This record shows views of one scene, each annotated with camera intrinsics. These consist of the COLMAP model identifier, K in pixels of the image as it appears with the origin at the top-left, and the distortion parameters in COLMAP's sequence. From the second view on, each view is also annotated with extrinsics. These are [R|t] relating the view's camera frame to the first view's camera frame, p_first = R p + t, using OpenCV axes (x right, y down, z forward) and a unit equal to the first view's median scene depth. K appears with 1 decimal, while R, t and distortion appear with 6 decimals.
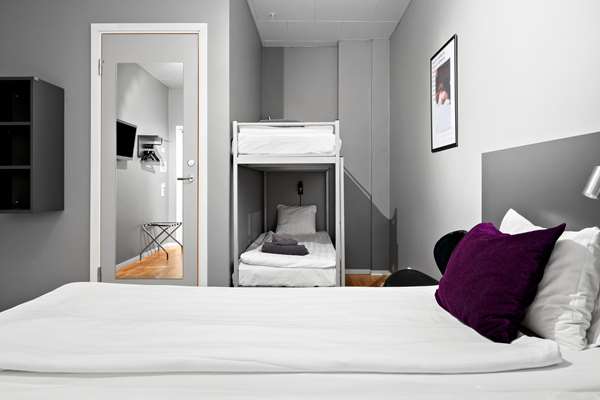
lens RADIAL K [[413.2, 0, 300.8], [0, 413.2, 183.4], [0, 0, 1]] dist [-0.008949, -0.000843]
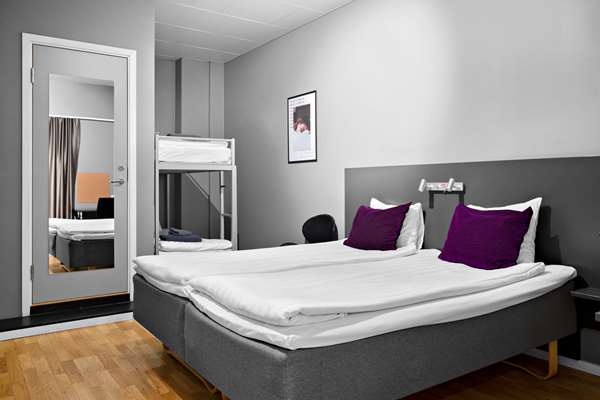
lens RADIAL K [[475.8, 0, 299.9], [0, 475.8, 184.6], [0, 0, 1]] dist [0.000710, 0.003655]
pose [[0.817814, -0.000971, 0.575482, -0.624530], [0.000788, 1.000000, 0.000568, -0.003167], [-0.575483, -0.000011, 0.817814, -0.388167]]
